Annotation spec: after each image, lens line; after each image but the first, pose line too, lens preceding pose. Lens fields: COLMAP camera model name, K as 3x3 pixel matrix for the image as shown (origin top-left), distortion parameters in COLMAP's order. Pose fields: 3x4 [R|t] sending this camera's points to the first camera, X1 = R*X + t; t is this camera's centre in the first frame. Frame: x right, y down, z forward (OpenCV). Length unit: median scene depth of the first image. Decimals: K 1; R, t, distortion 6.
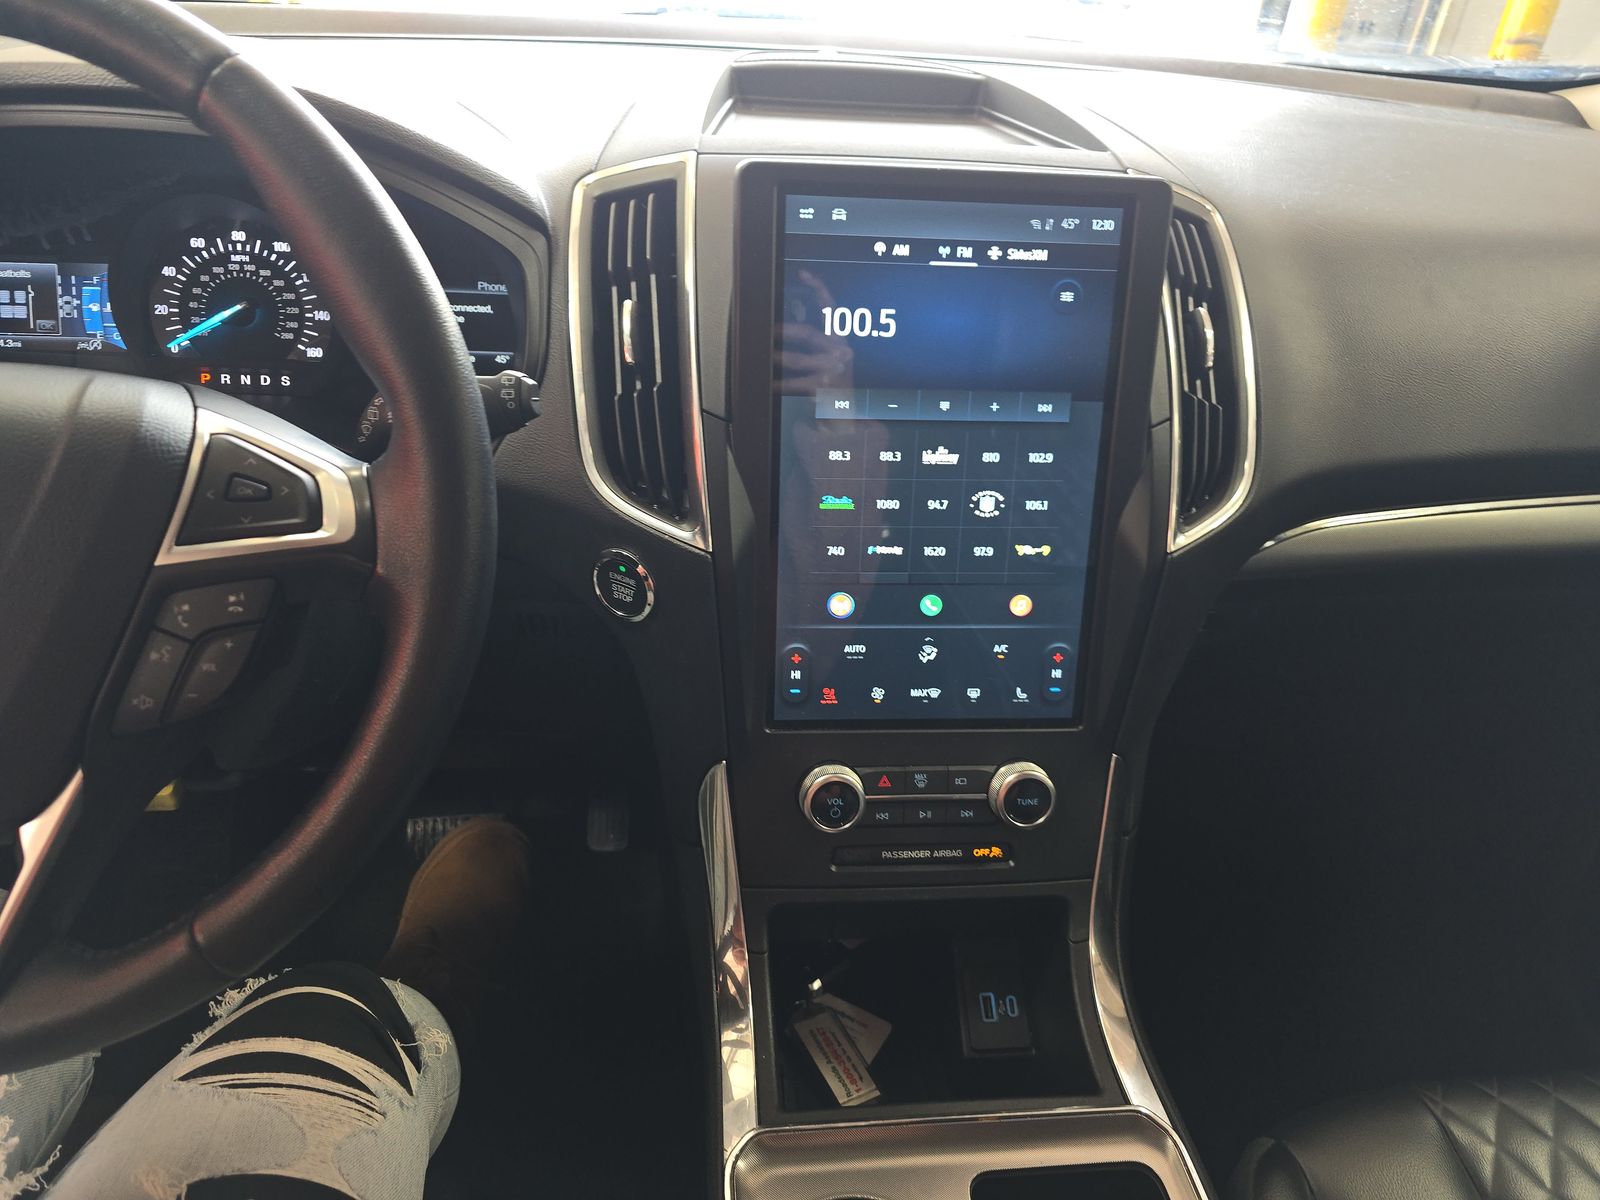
lens RADIAL K [[1082.0, 0, 790.4], [0, 1082.0, 599.3], [0, 0, 1]] dist [0.014863, -0.038878]
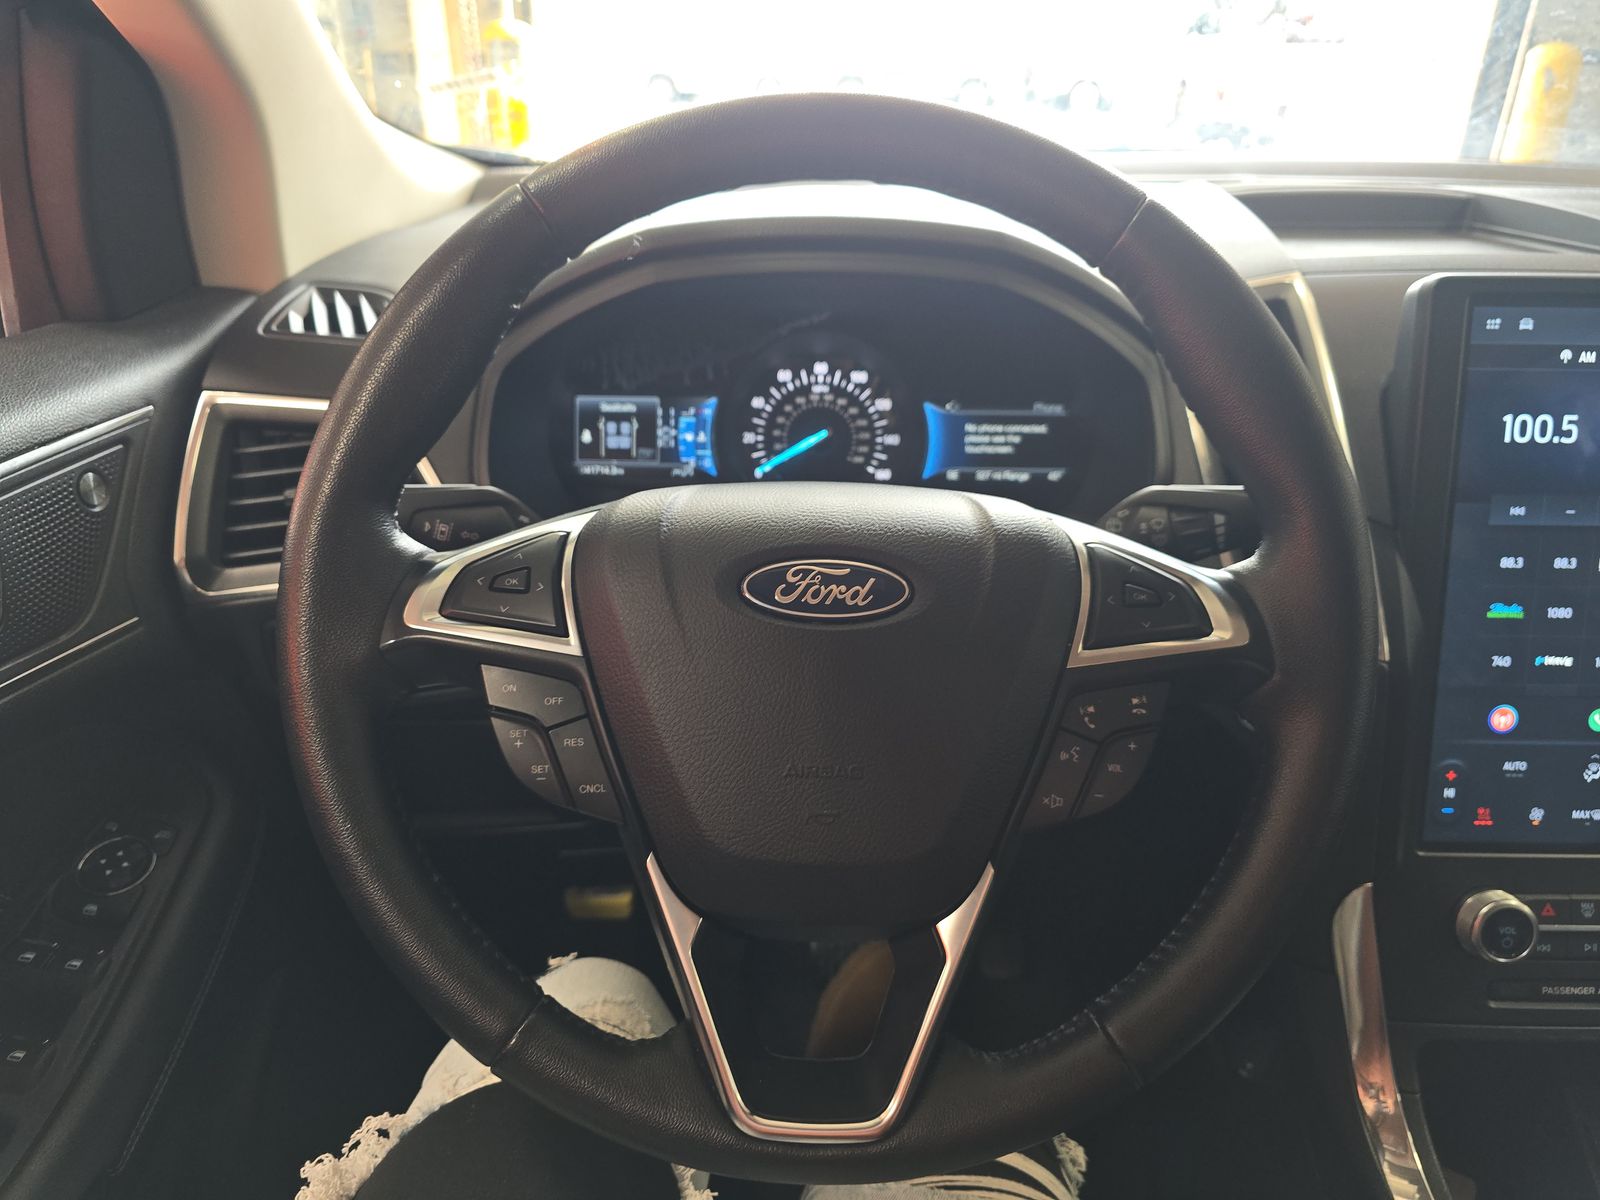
lens RADIAL K [[1082.0, 0, 789.9], [0, 1082.0, 587.3], [0, 0, 1]] dist [0.014863, -0.038878]
pose [[0.989649, -0.006724, -0.143350, -0.423358], [-0.011056, 0.992361, -0.122872, 0.013630], [0.143081, 0.123185, 0.982015, -0.038928]]
